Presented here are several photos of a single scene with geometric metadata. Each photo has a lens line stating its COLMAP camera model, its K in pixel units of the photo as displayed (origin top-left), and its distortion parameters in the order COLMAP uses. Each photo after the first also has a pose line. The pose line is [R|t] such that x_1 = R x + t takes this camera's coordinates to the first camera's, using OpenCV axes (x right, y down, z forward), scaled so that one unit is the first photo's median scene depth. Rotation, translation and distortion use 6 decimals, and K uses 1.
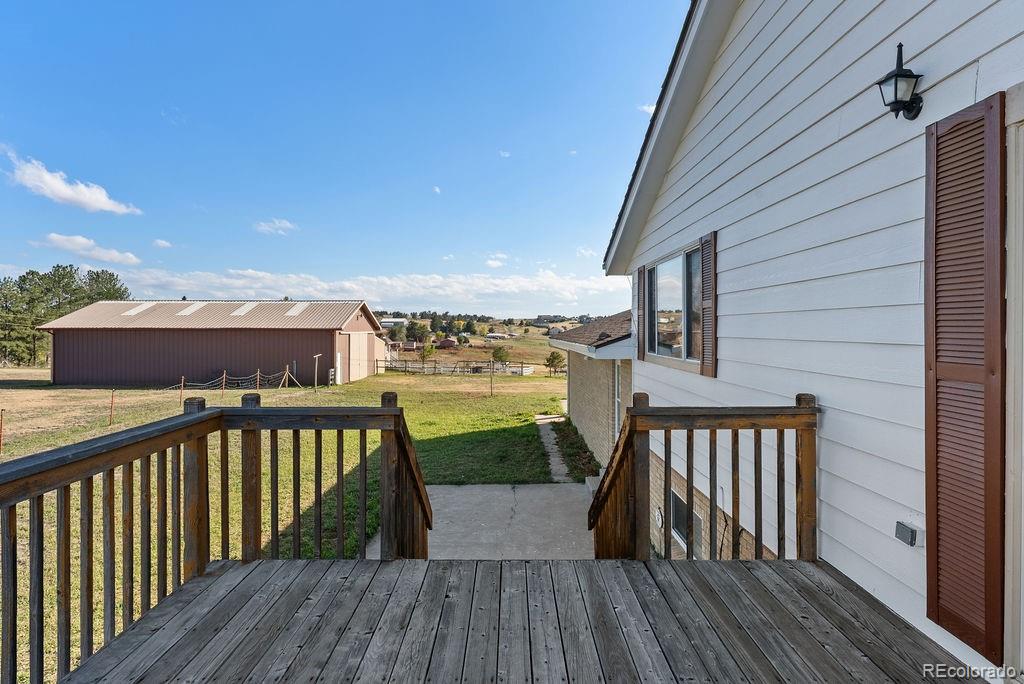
lens RADIAL K [[620.1, 0, 511.8], [0, 620.1, 336.5], [0, 0, 1]] dist [-0.000305, -0.000070]
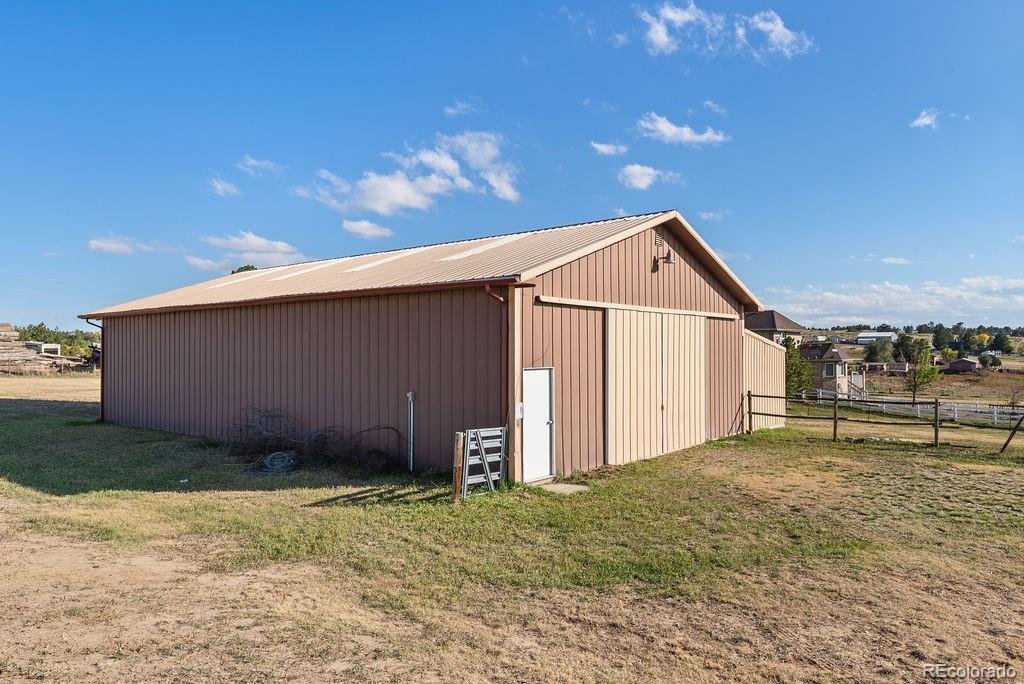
lens RADIAL K [[702.8, 0, 511.8], [0, 702.8, 344.6], [0, 0, 1]] dist [0.002740, 0.002783]
pose [[0.783431, -0.005892, -0.621451, -0.009617], [-0.005149, 0.999859, -0.015970, 0.002180], [0.621457, 0.015711, 0.783290, 0.079956]]
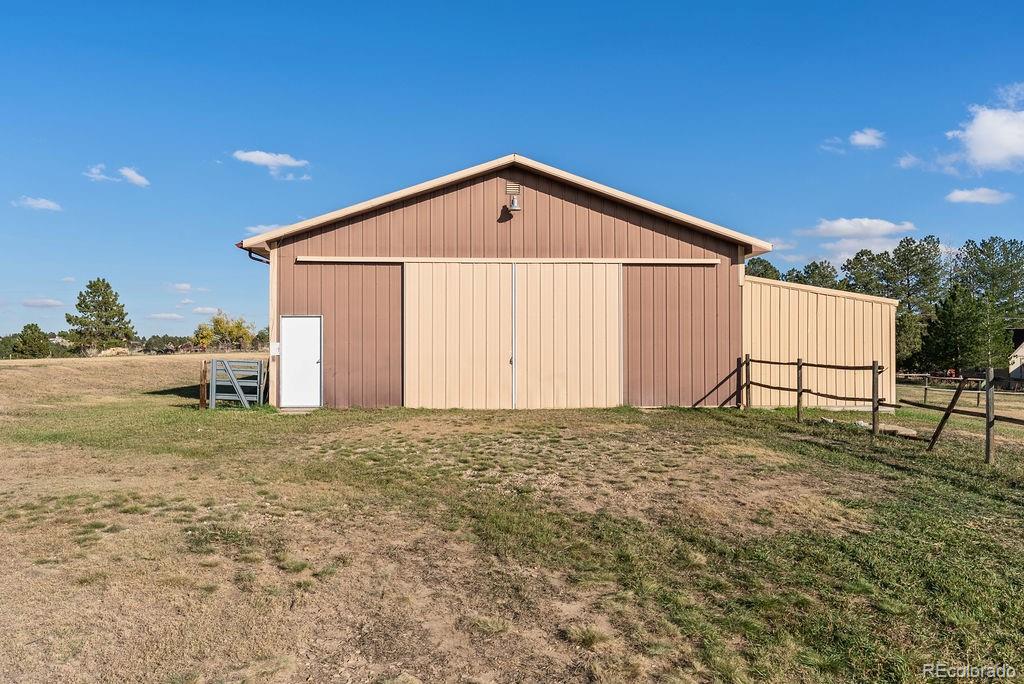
lens RADIAL K [[702.8, 0, 513.6], [0, 702.8, 343.3], [0, 0, 1]] dist [0.002740, 0.002783]
pose [[0.071650, 0.001056, -0.997429, 0.012677], [-0.010695, 0.999943, 0.000290, 0.004267], [0.997372, 0.010647, 0.071657, 0.117284]]
